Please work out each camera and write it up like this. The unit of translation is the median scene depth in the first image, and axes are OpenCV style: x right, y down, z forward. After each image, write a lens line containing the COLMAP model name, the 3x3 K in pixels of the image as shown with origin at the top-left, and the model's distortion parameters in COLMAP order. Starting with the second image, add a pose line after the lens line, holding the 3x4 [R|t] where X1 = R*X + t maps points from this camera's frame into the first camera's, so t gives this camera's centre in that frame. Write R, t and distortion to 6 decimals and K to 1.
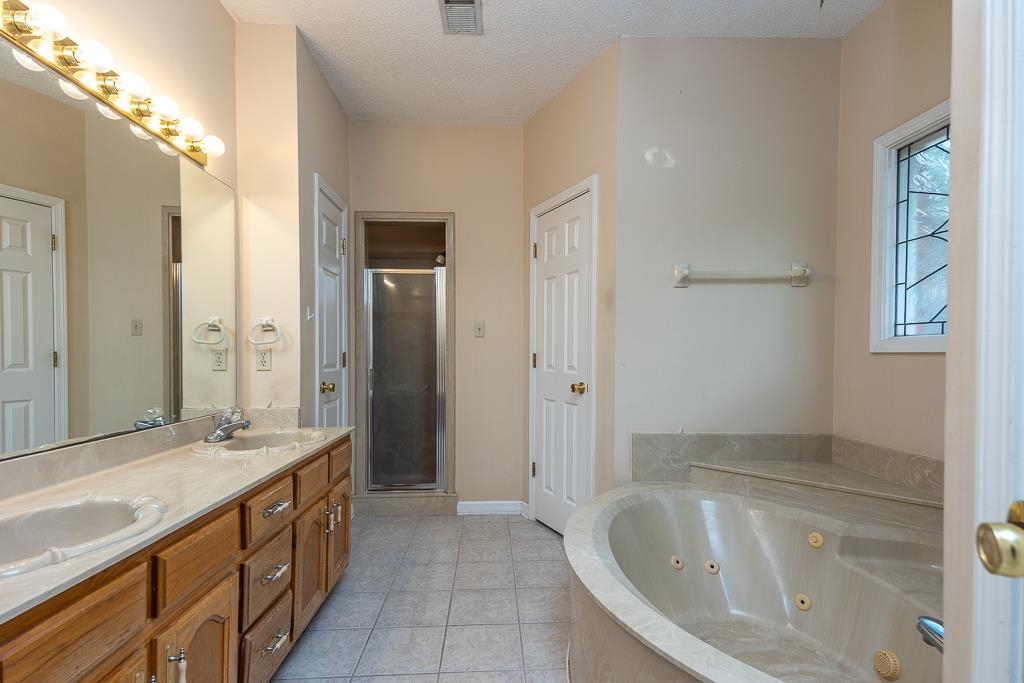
lens RADIAL K [[495.4, 0, 506.5], [0, 495.4, 355.2], [0, 0, 1]] dist [0.060735, -0.026843]
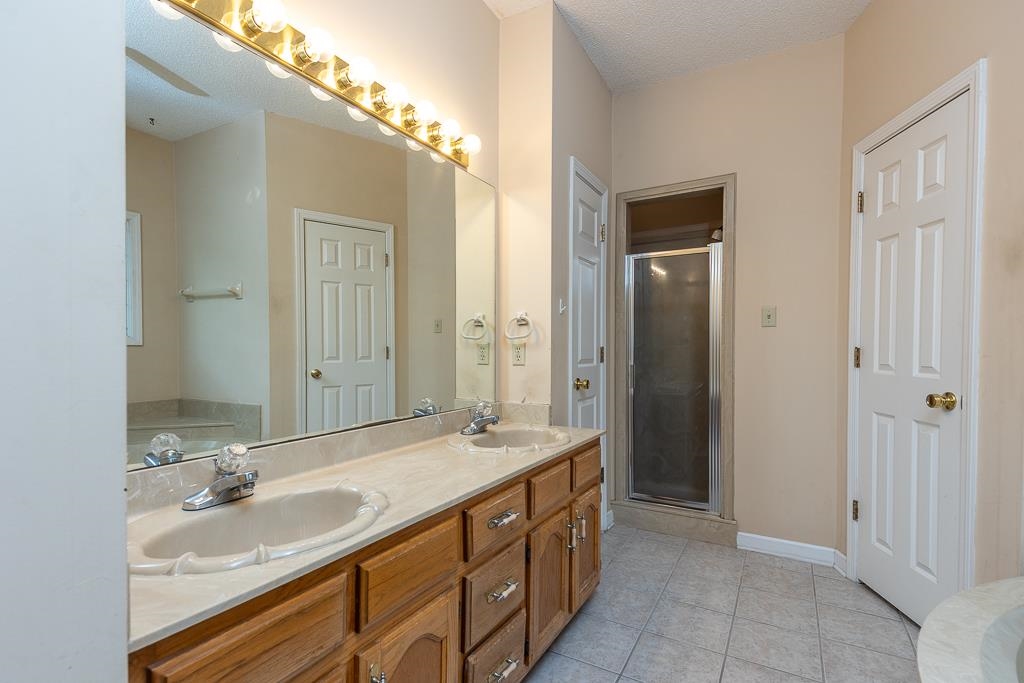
lens RADIAL K [[495.4, 0, 506.5], [0, 495.4, 355.2], [0, 0, 1]] dist [0.060735, -0.026843]
pose [[0.853456, 0.006380, -0.521126, 0.007853], [-0.000518, 0.999935, 0.011394, -0.000503], [0.521164, -0.009454, 0.853404, 0.149586]]
